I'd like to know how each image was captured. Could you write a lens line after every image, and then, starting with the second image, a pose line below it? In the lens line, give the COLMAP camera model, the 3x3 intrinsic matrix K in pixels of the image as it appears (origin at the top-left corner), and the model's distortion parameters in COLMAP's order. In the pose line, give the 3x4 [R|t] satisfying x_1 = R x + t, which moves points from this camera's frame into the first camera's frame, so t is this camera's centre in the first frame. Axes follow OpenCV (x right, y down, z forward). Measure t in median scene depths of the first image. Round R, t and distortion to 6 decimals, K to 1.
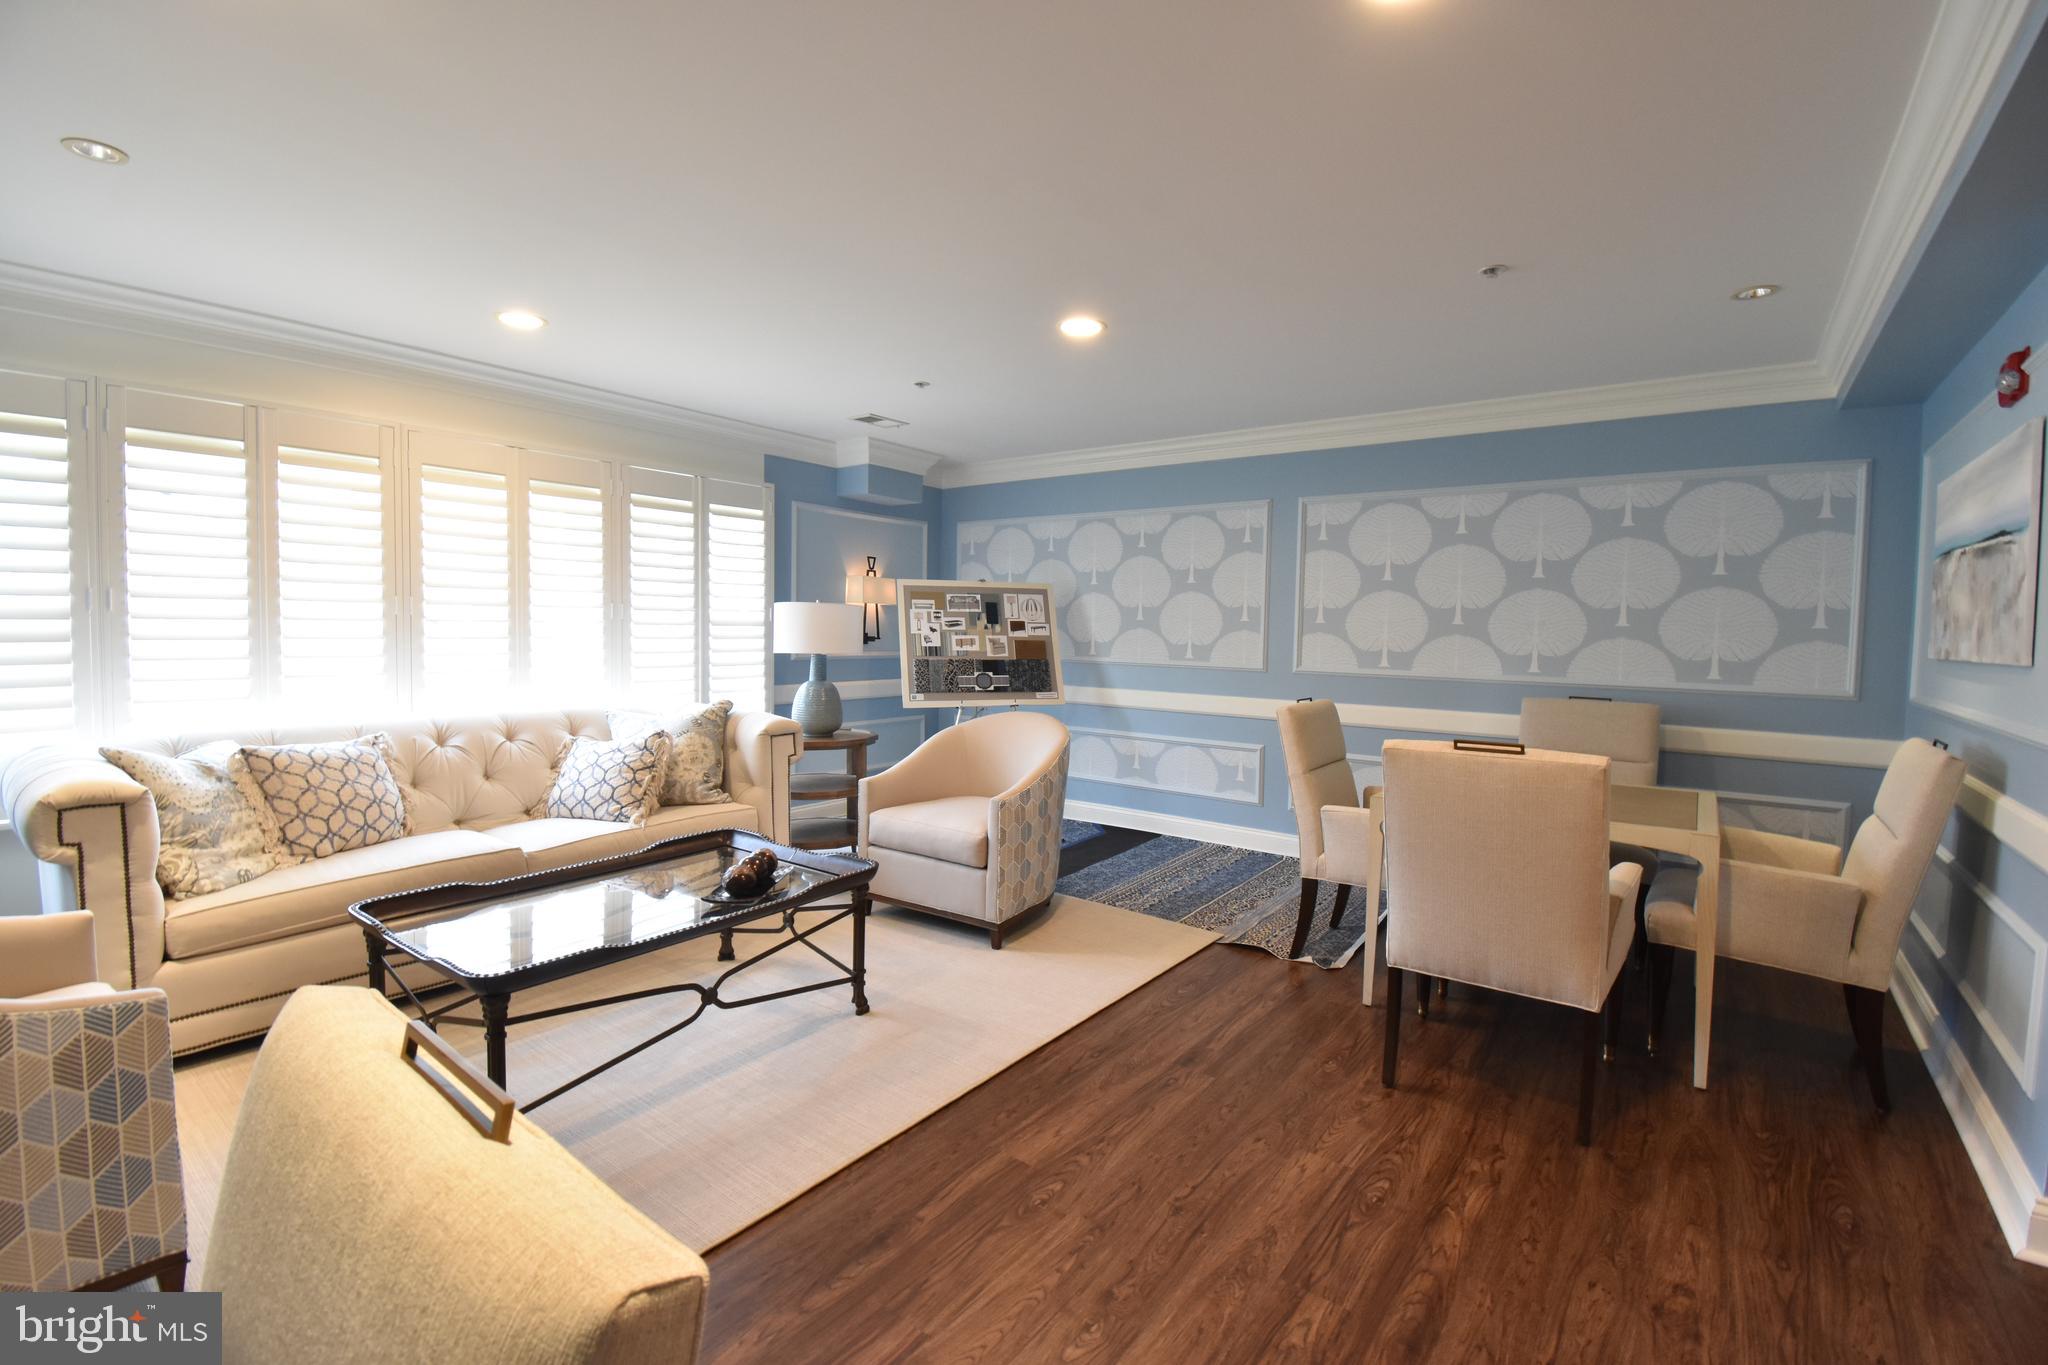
lens RADIAL K [[893.7, 0, 1028.0], [0, 893.7, 673.0], [0, 0, 1]] dist [0.015887, -0.026041]
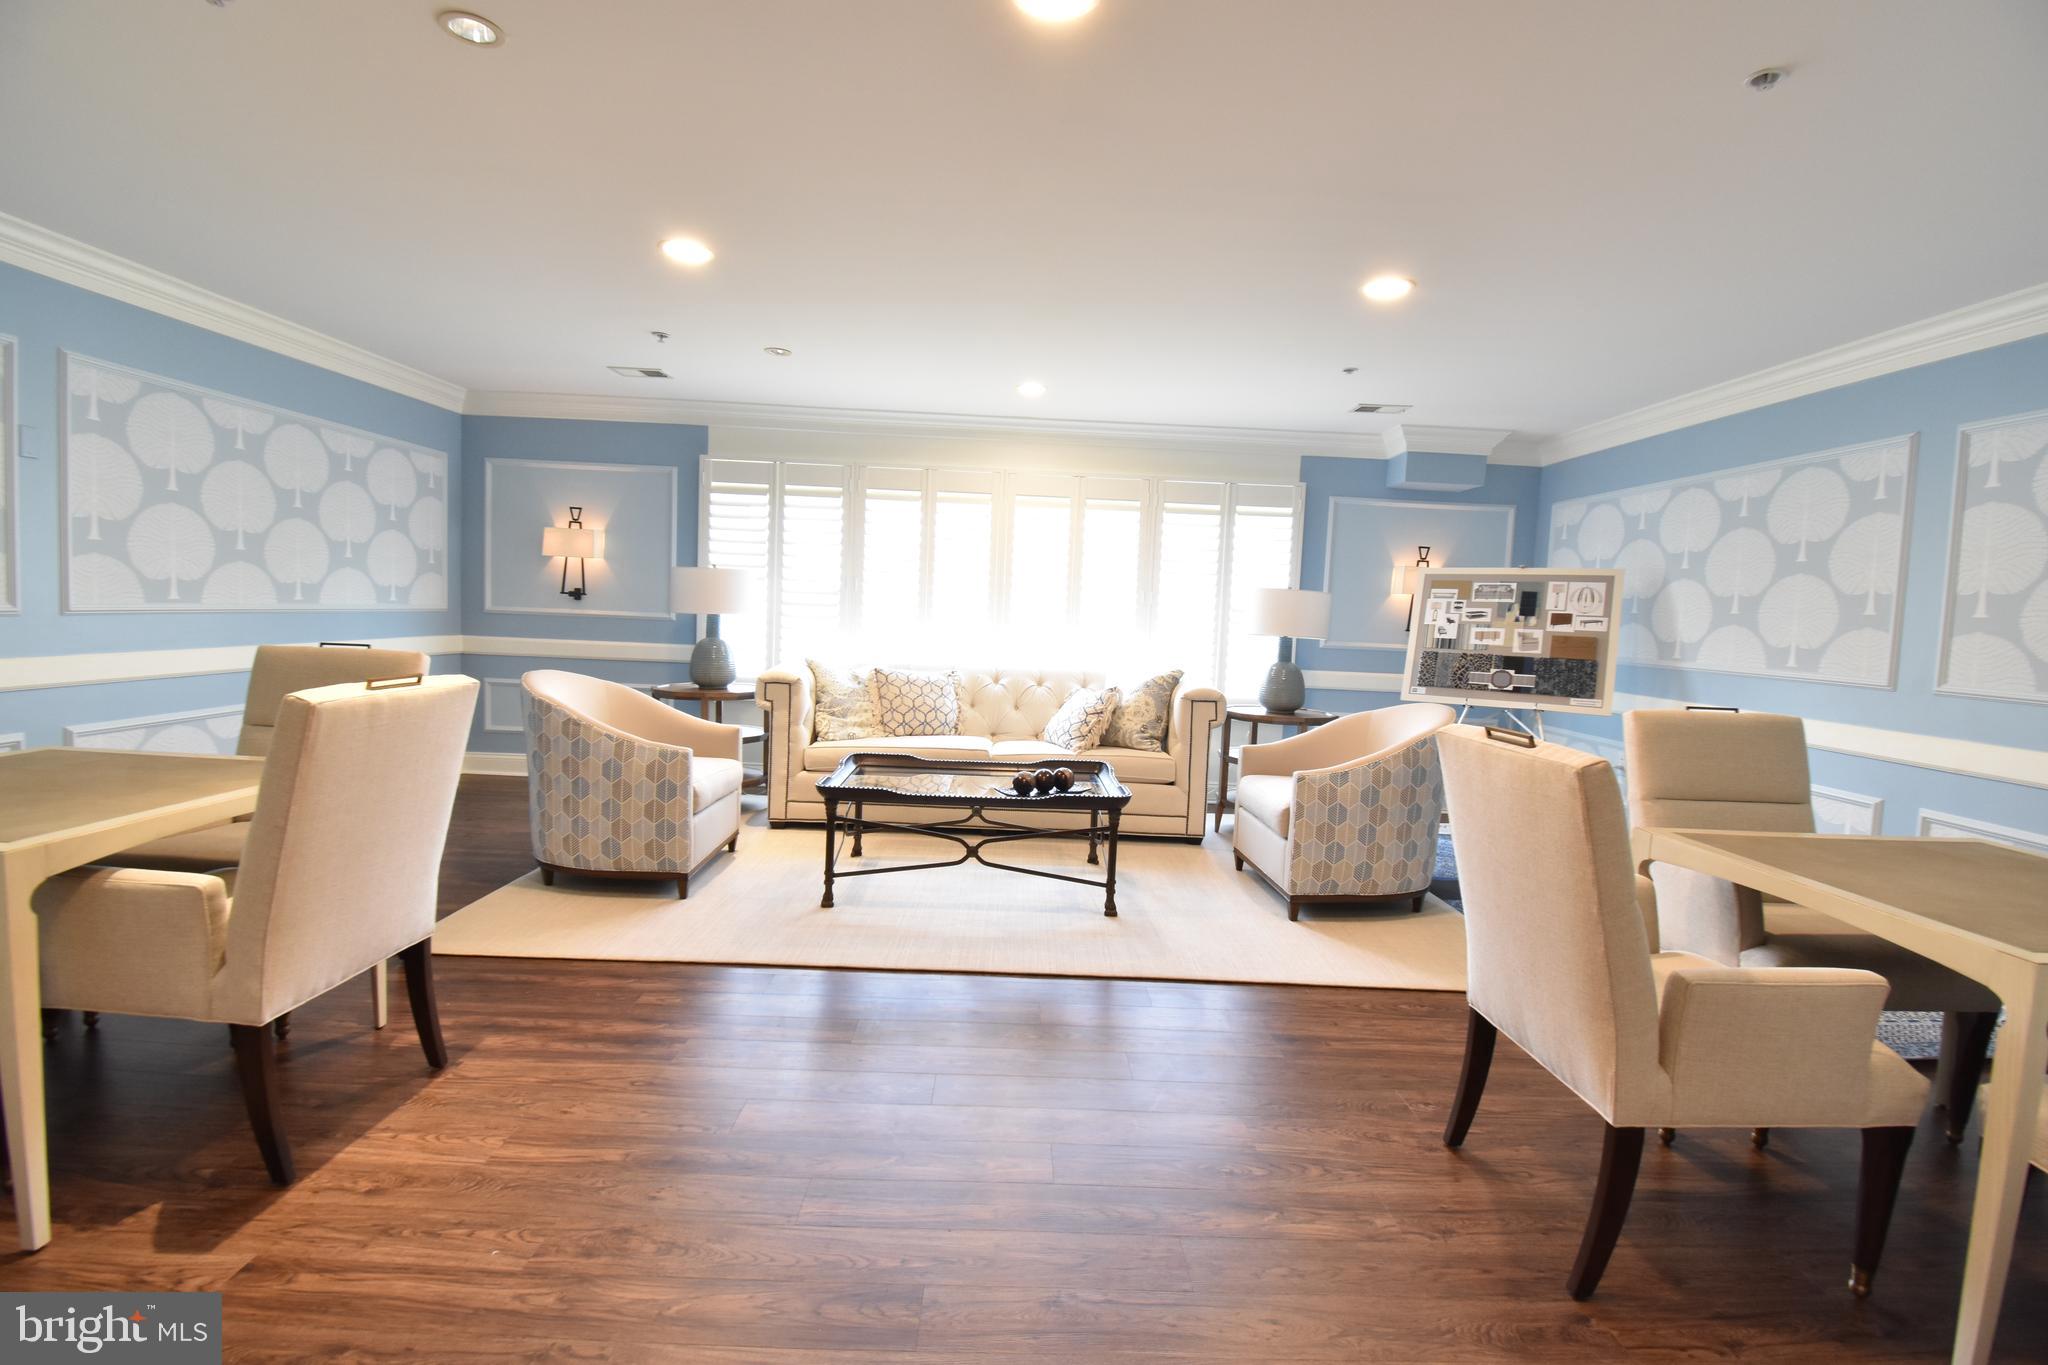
lens RADIAL K [[893.7, 0, 1028.0], [0, 893.7, 673.0], [0, 0, 1]] dist [0.015887, -0.026041]
pose [[0.618336, 0.063893, -0.783312, 0.393130], [-0.073700, 0.997012, 0.023147, 0.018454], [0.782450, 0.043418, 0.621198, 0.084012]]
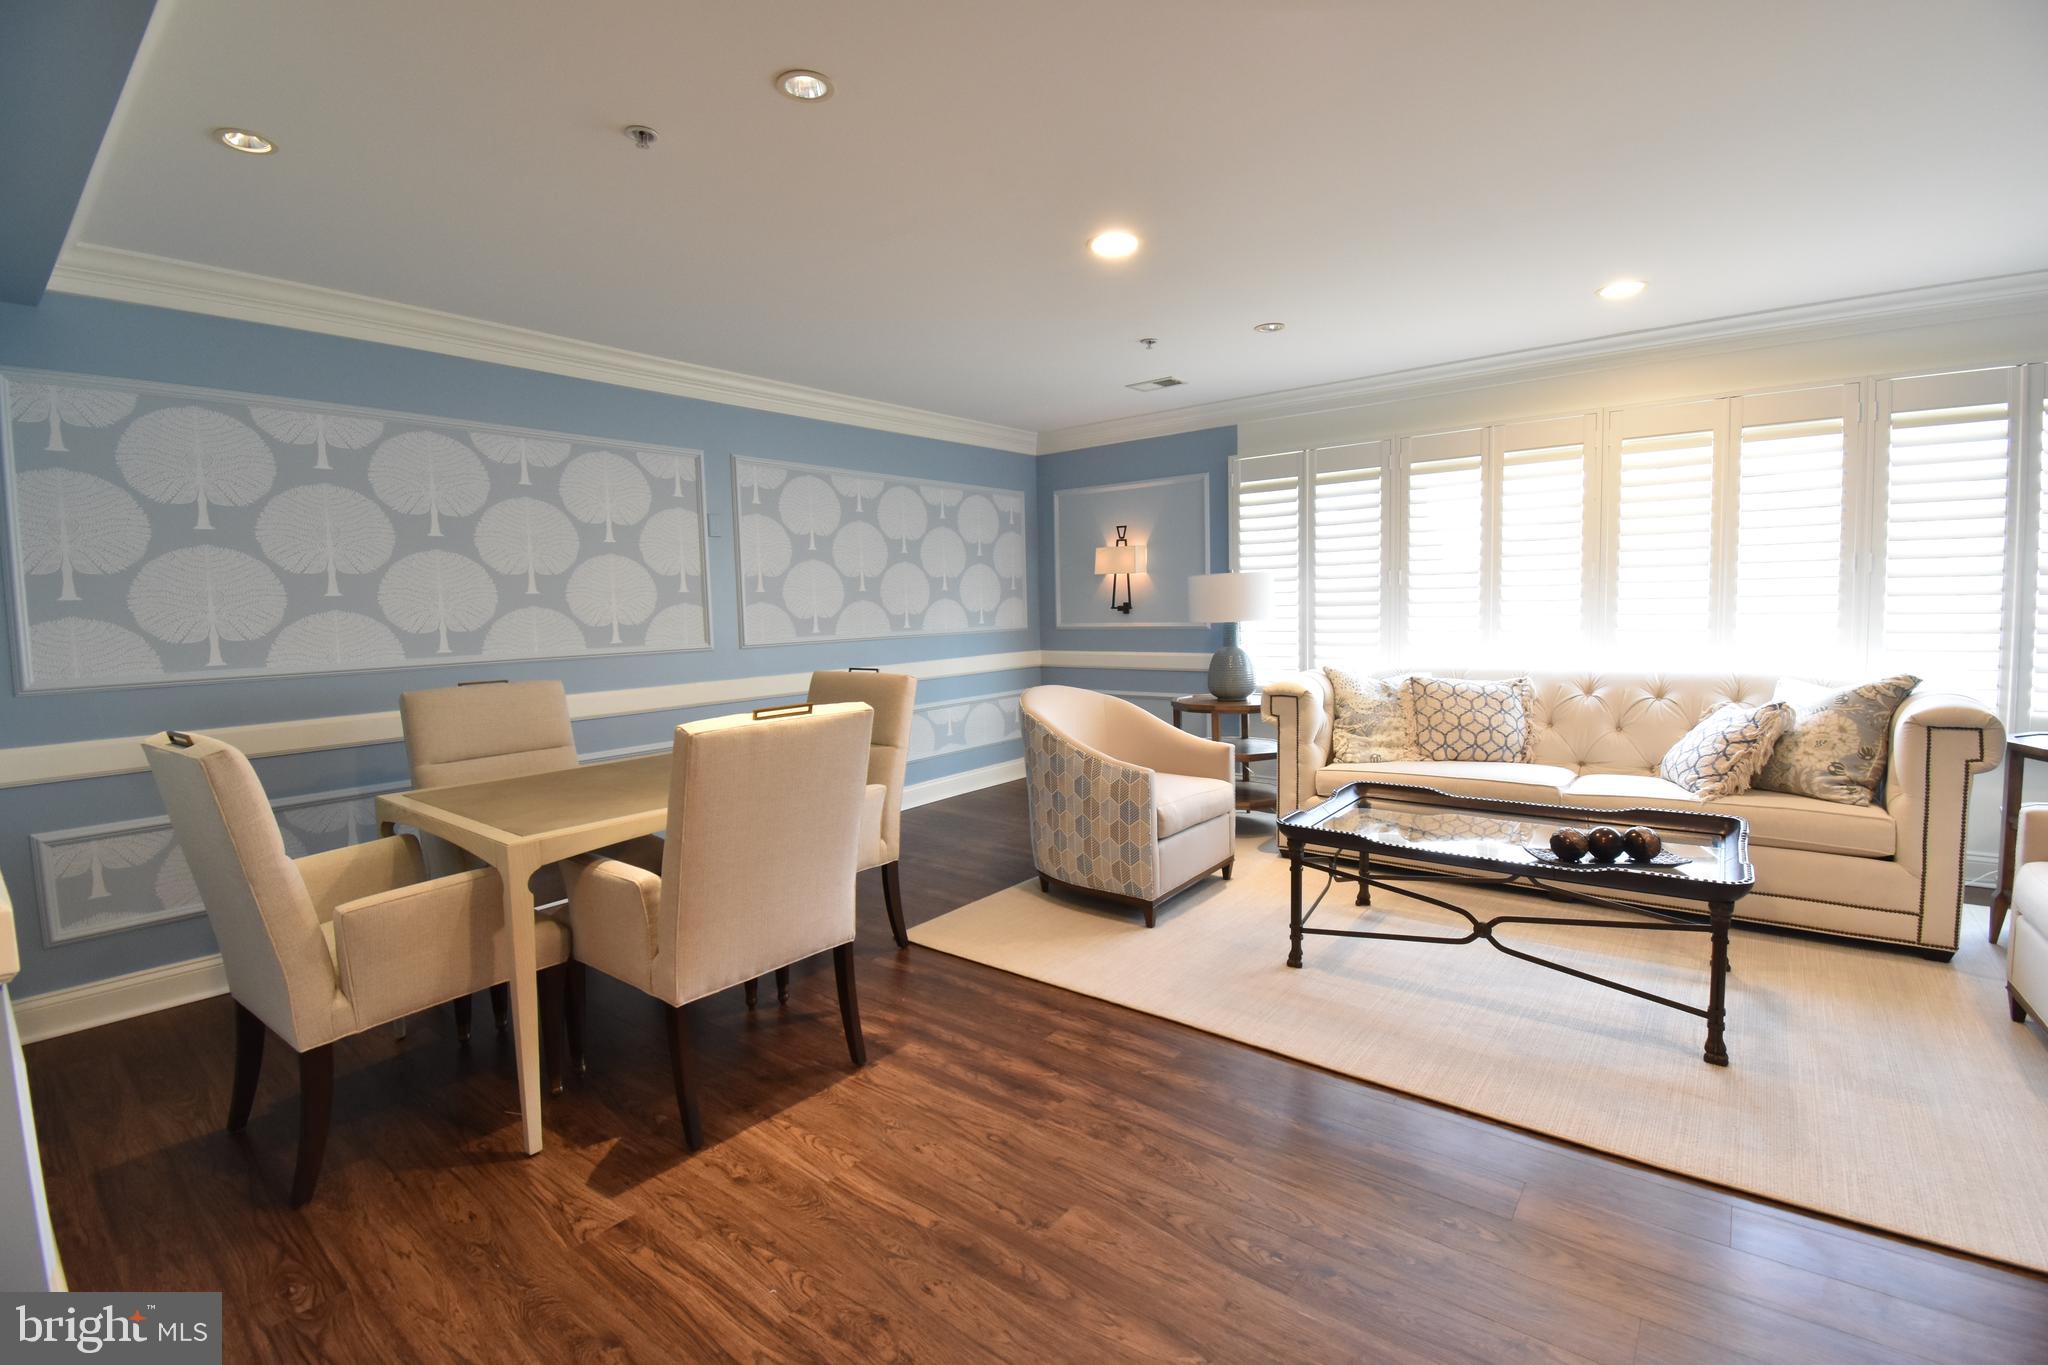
lens RADIAL K [[893.7, 0, 1028.0], [0, 893.7, 673.0], [0, 0, 1]] dist [0.015887, -0.026041]
pose [[-0.019973, 0.060774, -0.997952, 0.342540], [-0.028810, 0.997701, 0.061336, 0.003877], [0.999385, 0.029976, -0.018176, 0.232191]]
